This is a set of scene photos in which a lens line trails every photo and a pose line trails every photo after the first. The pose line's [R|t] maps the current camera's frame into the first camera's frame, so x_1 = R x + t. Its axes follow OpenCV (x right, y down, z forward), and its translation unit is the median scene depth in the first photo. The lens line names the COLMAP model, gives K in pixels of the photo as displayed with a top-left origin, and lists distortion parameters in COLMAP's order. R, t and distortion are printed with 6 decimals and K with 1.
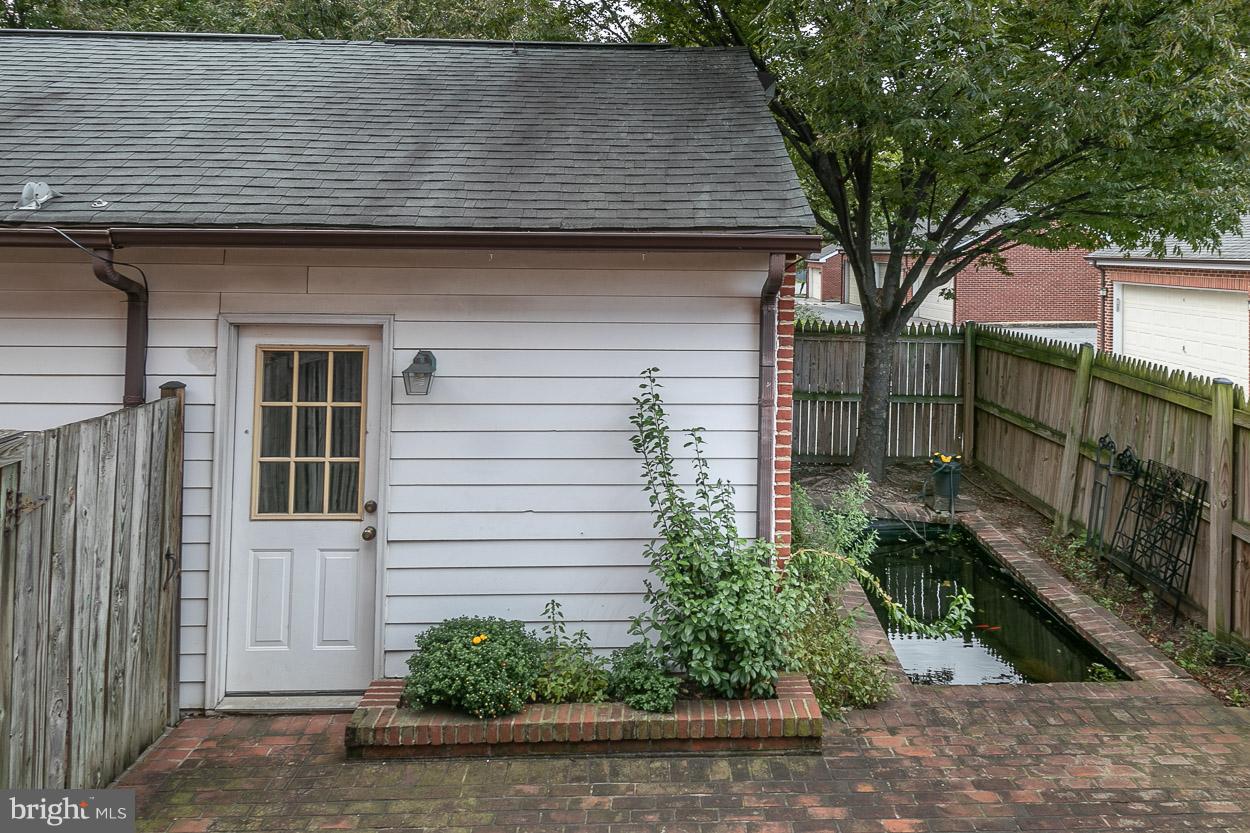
lens RADIAL K [[963.8, 0, 626.8], [0, 963.8, 353.2], [0, 0, 1]] dist [0.005184, 0.001192]
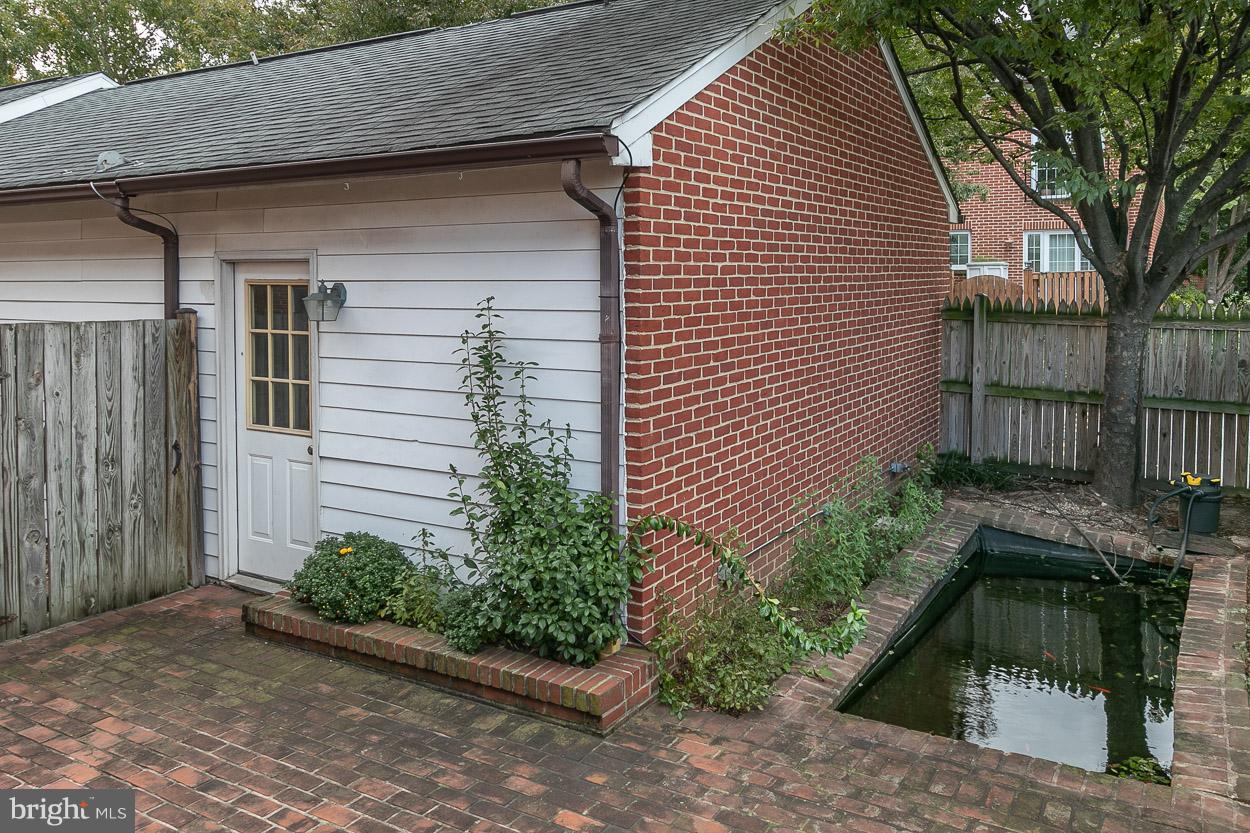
lens RADIAL K [[939.4, 0, 625.0], [0, 939.4, 416.5], [0, 0, 1]] dist [0.003827, 0.001662]
pose [[0.832581, 0.065881, -0.549971, 0.653878], [-0.045523, 0.997681, 0.050595, 0.080012], [0.552029, -0.017088, 0.833650, 0.299672]]
